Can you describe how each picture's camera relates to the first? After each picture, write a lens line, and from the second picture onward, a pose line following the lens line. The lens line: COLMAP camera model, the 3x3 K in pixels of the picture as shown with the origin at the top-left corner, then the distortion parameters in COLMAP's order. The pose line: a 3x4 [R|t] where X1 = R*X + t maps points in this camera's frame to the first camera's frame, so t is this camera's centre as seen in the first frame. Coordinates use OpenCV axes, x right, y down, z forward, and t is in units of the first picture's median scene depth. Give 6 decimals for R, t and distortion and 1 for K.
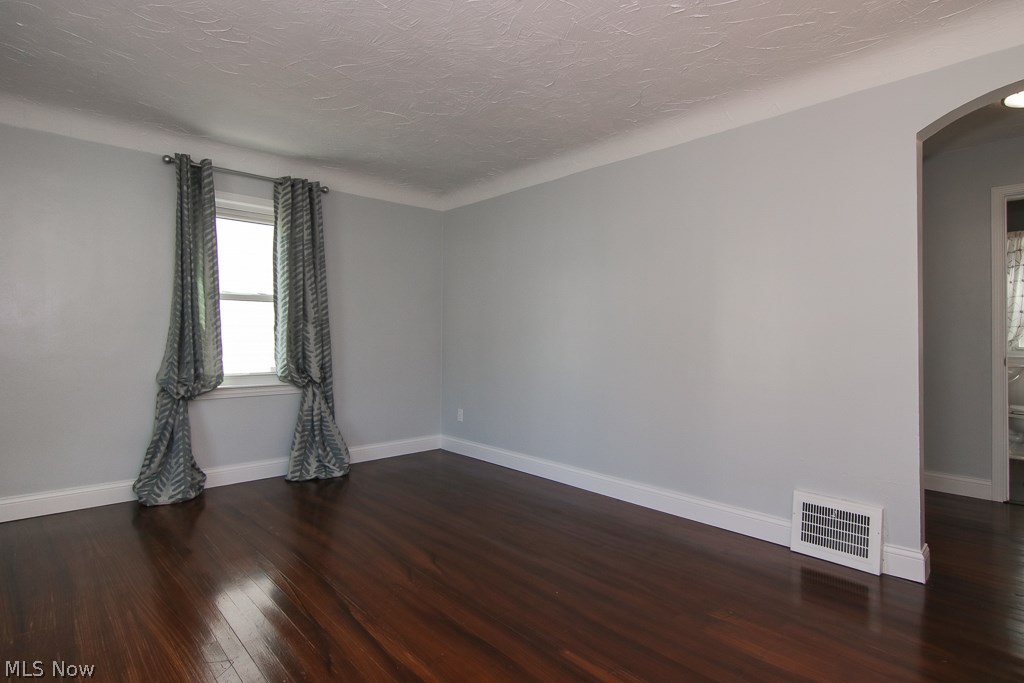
lens RADIAL K [[523.2, 0, 514.7], [0, 523.2, 333.8], [0, 0, 1]] dist [0.001314, -0.000388]
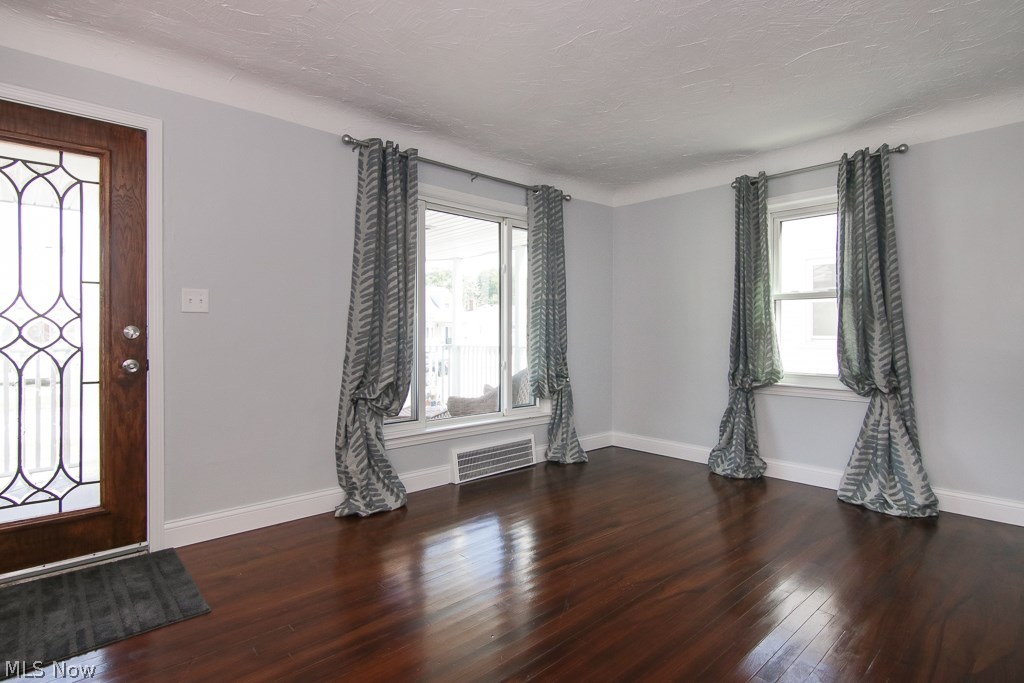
lens RADIAL K [[523.2, 0, 514.7], [0, 523.2, 333.8], [0, 0, 1]] dist [0.001314, -0.000388]
pose [[-0.019011, -0.009603, -0.999773, 0.453318], [0.001117, 0.999953, -0.009625, 0.010682], [0.999819, -0.001300, -0.018999, 0.456582]]
